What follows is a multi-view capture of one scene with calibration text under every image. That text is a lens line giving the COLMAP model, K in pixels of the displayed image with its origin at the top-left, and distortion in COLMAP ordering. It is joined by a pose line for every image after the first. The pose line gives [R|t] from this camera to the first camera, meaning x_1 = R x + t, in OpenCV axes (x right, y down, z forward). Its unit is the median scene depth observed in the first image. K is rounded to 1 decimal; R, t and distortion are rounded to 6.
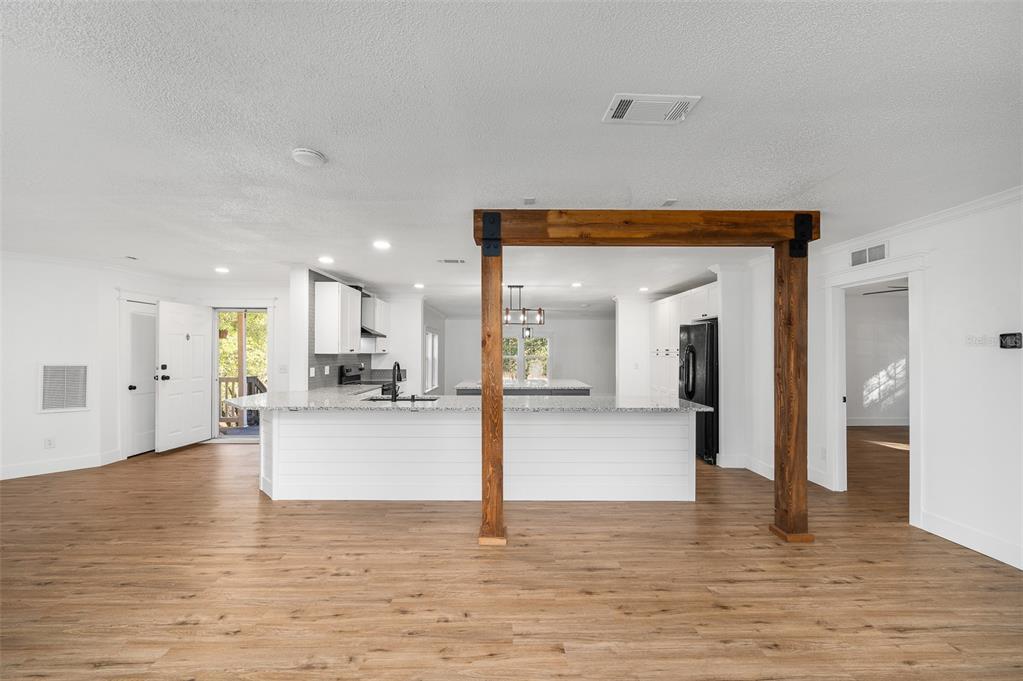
lens RADIAL K [[406.6, 0, 512.9], [0, 406.6, 346.1], [0, 0, 1]] dist [-0.001562, 0.000783]
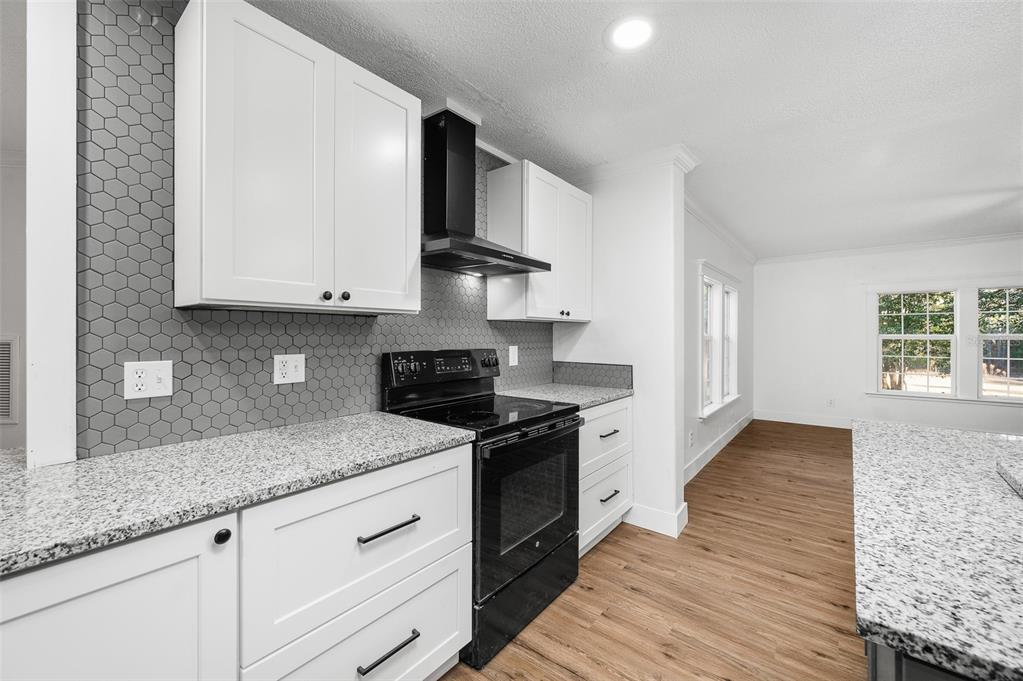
lens RADIAL K [[406.6, 0, 516.7], [0, 406.6, 335.9], [0, 0, 1]] dist [-0.001562, 0.000783]
pose [[0.768126, 0.002890, -0.640292, -0.199089], [0.007458, 0.999882, 0.013459, 0.047669], [0.640255, -0.015113, 0.768014, 1.207516]]
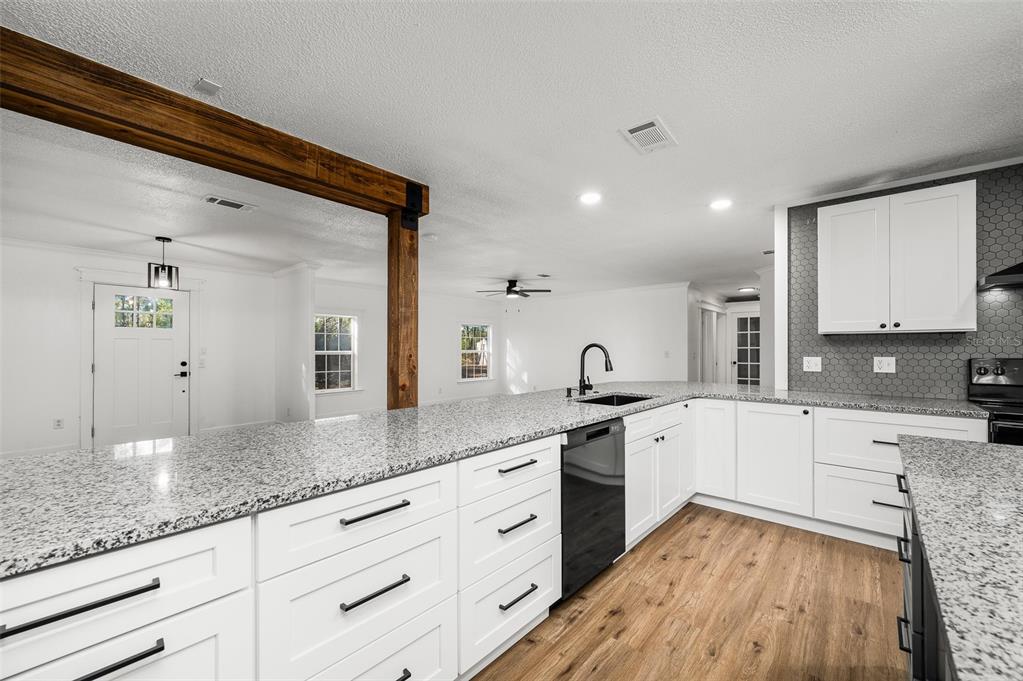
lens RADIAL K [[406.6, 0, 510.4], [0, 406.6, 342.4], [0, 0, 1]] dist [-0.001562, 0.000783]
pose [[-0.671868, -0.011780, -0.740577, 0.369772], [0.009820, 0.999644, -0.024810, 0.055081], [0.740606, -0.023941, -0.671513, 1.366042]]
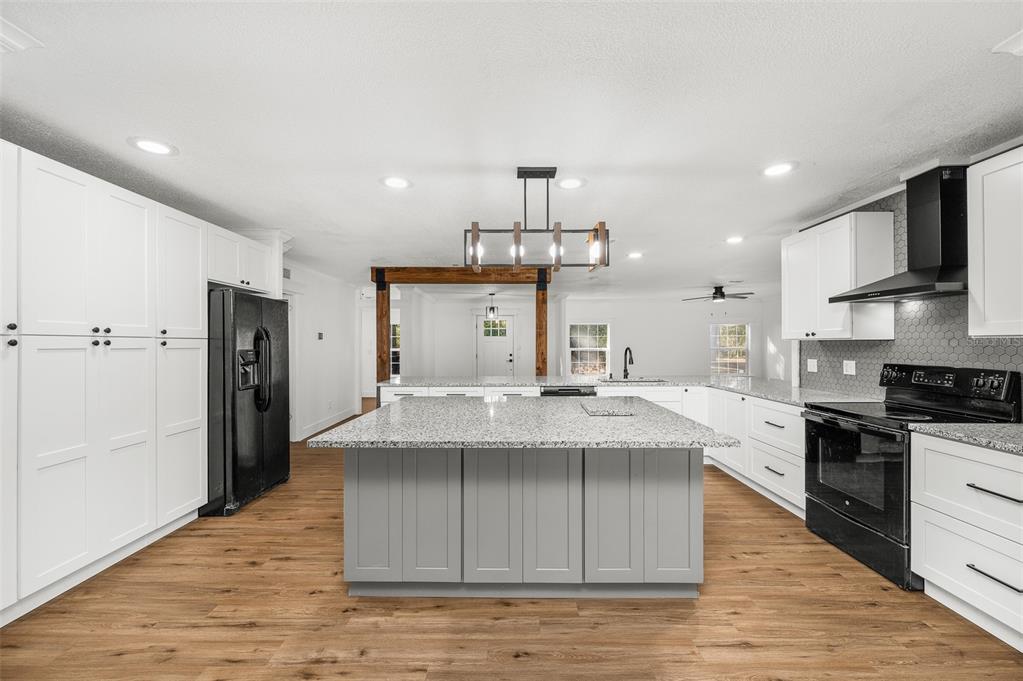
lens RADIAL K [[406.6, 0, 510.4], [0, 406.6, 343.9], [0, 0, 1]] dist [-0.001562, 0.000783]
pose [[-0.999732, 0.004070, 0.022805, 0.040744], [0.003812, 0.999928, -0.011348, 0.042644], [-0.022850, -0.011258, -0.999676, 2.216892]]
